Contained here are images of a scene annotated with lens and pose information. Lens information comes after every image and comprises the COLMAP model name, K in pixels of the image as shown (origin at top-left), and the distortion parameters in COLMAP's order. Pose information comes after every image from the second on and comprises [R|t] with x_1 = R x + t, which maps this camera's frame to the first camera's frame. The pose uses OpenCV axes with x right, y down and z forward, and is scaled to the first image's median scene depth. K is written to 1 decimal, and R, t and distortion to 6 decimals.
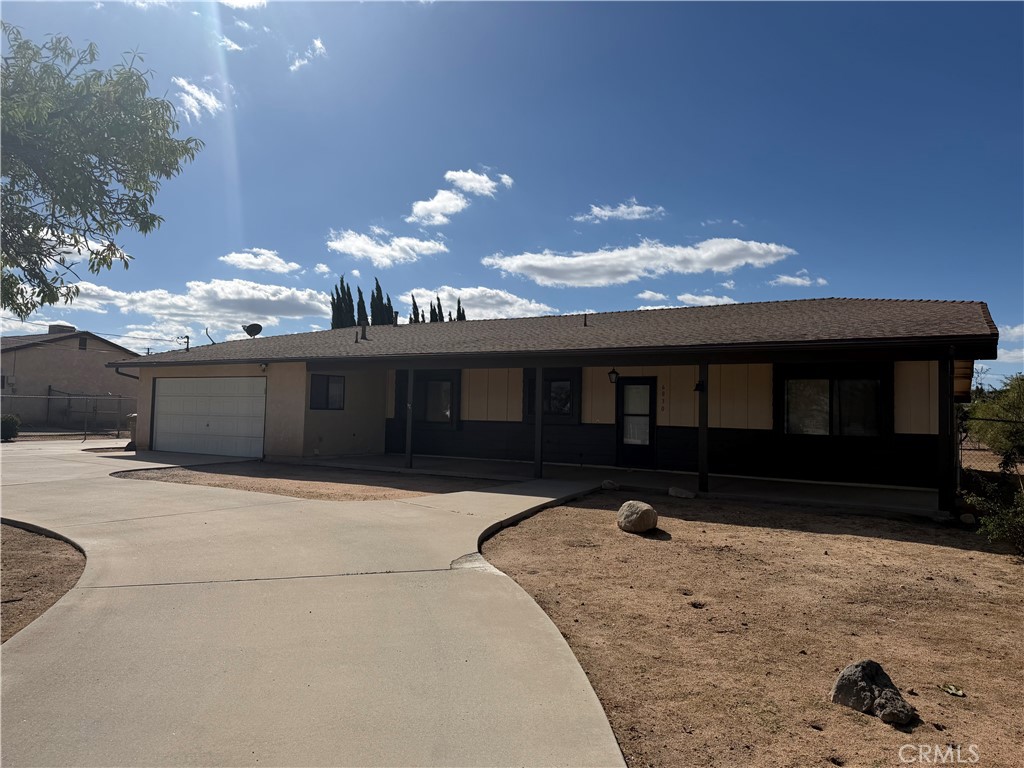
lens RADIAL K [[728.2, 0, 498.3], [0, 728.2, 379.0], [0, 0, 1]] dist [0.043812, -0.037695]
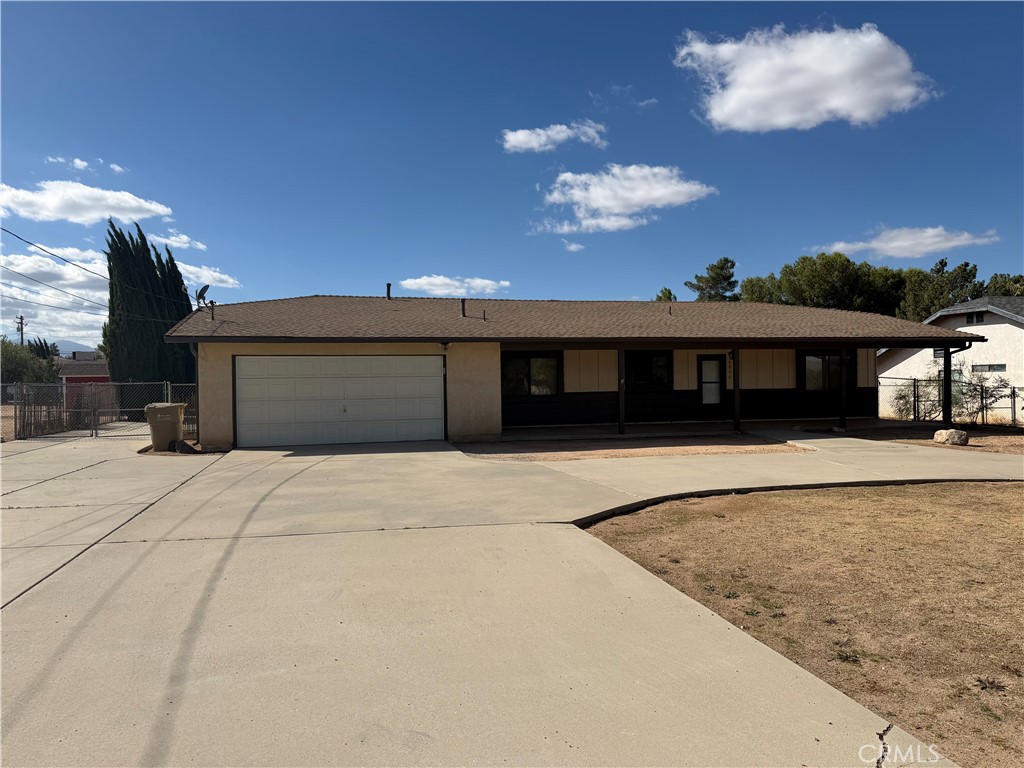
lens RADIAL K [[728.2, 0, 506.1], [0, 728.2, 387.6], [0, 0, 1]] dist [0.043812, -0.037695]
pose [[0.679389, -0.031412, 0.733106, -1.202715], [0.001203, 0.999130, 0.041696, -0.001226], [-0.733777, -0.027446, 0.678835, 0.341181]]
